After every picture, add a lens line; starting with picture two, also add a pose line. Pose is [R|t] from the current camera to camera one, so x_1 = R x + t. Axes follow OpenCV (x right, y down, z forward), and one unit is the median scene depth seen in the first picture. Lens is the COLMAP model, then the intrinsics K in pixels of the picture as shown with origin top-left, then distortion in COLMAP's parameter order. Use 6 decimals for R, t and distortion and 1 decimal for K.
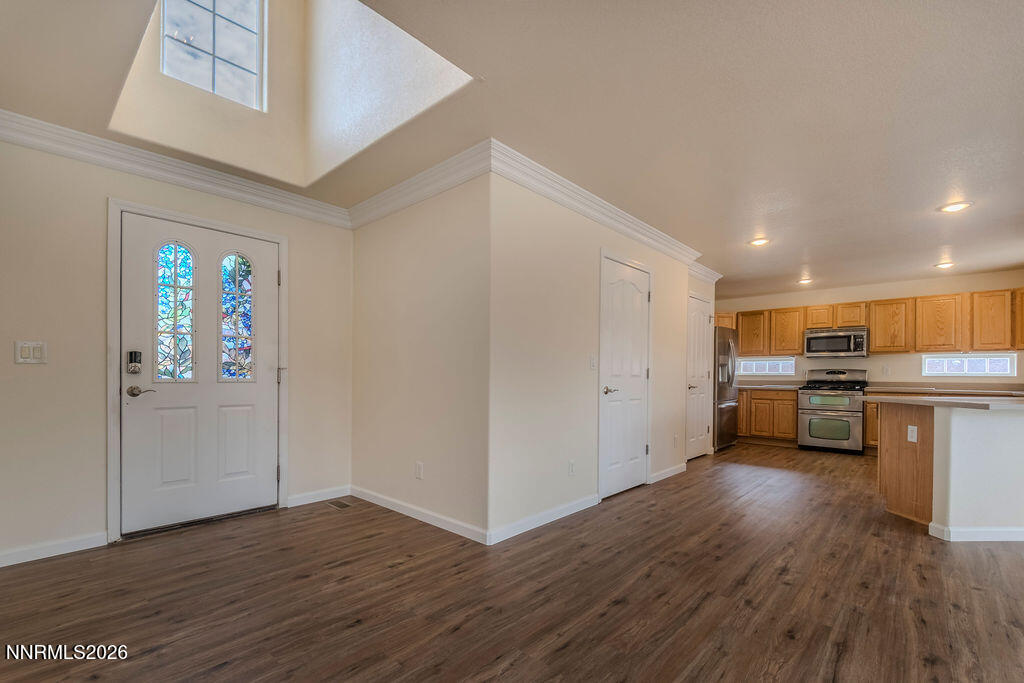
lens RADIAL K [[458.7, 0, 517.4], [0, 458.7, 374.8], [0, 0, 1]] dist [0.010929, -0.000616]
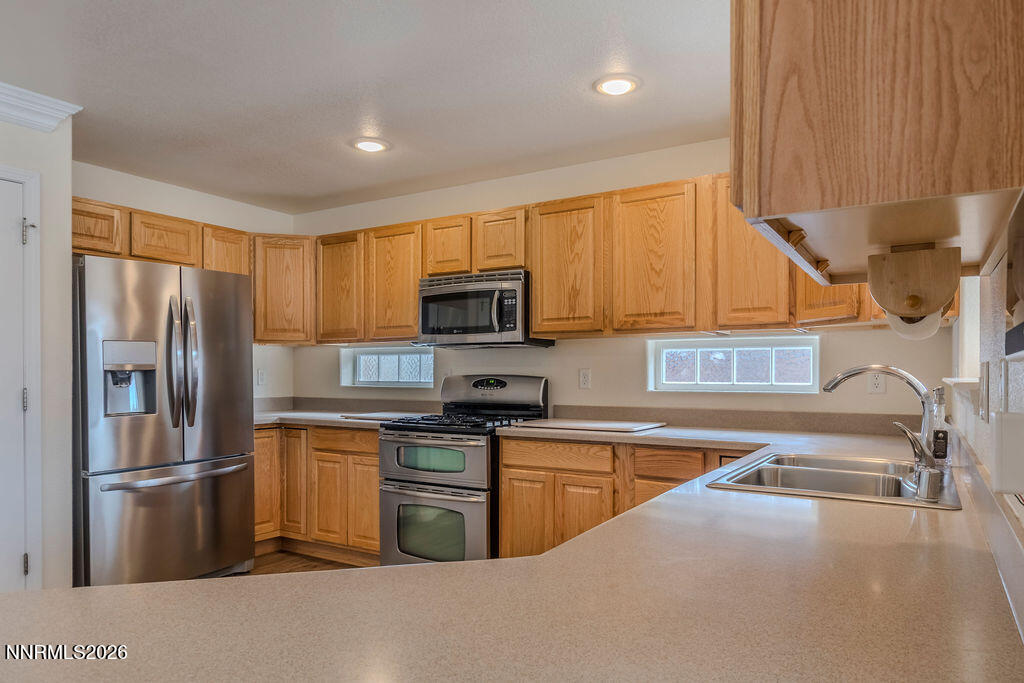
lens RADIAL K [[667.9, 0, 512.6], [0, 667.9, 374.8], [0, 0, 1]] dist [0.003859, 0.000373]
pose [[0.982901, -0.009938, 0.183868, 0.621174], [0.008213, 0.999915, 0.010139, -0.018650], [-0.183953, -0.008455, 0.982899, 0.426619]]
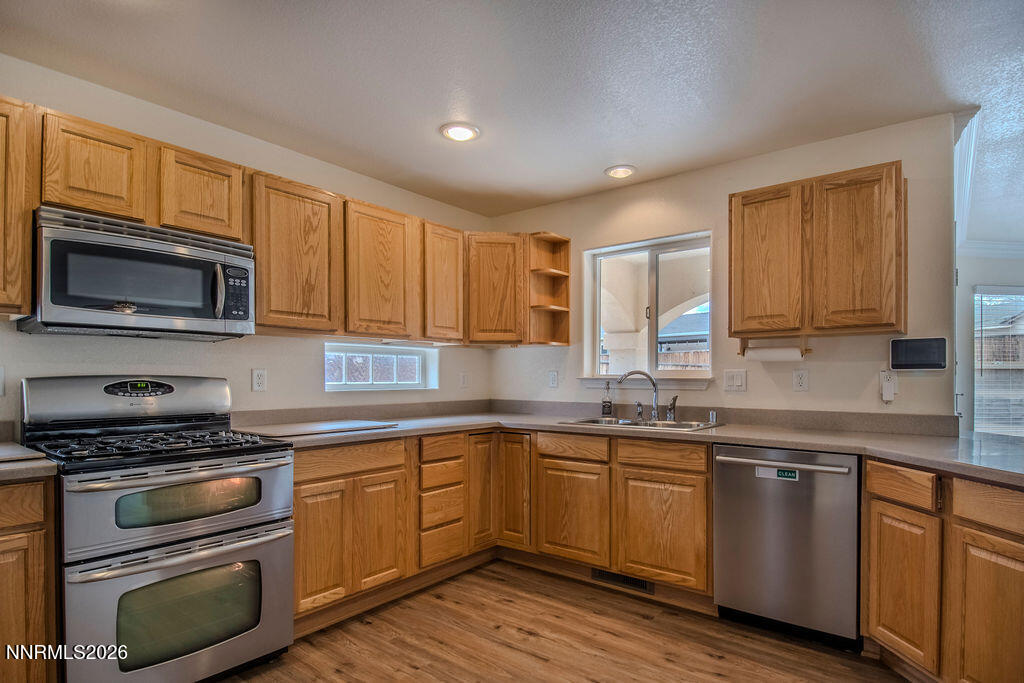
lens RADIAL K [[541.5, 0, 517.7], [0, 541.5, 385.0], [0, 0, 1]] dist [0.005152, -0.017969]
pose [[-0.068314, -0.019001, 0.997483, 0.354176], [-0.000208, 0.999819, 0.019031, -0.013407], [-0.997664, 0.001093, -0.068306, 0.814696]]
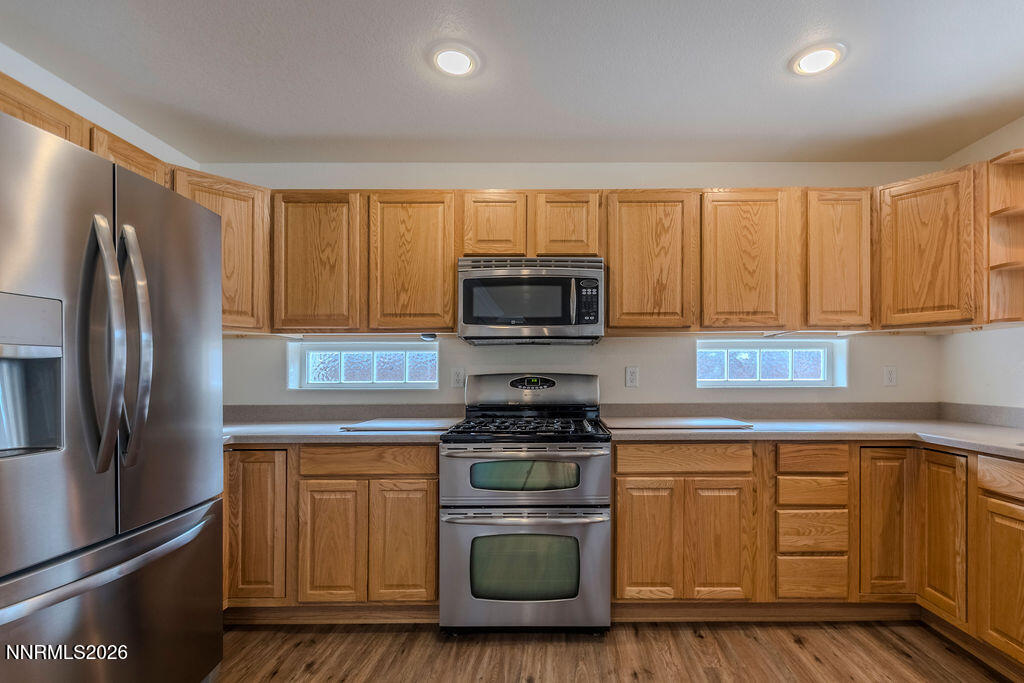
lens RADIAL K [[466.6, 0, 559.6], [0, 466.6, 377.7], [0, 0, 1]] dist [0.008164, -0.000601]
pose [[0.734629, -0.010555, 0.678387, 0.465065], [0.007726, 0.999944, 0.007191, -0.011428], [-0.678425, -0.000041, 0.734669, 0.729284]]
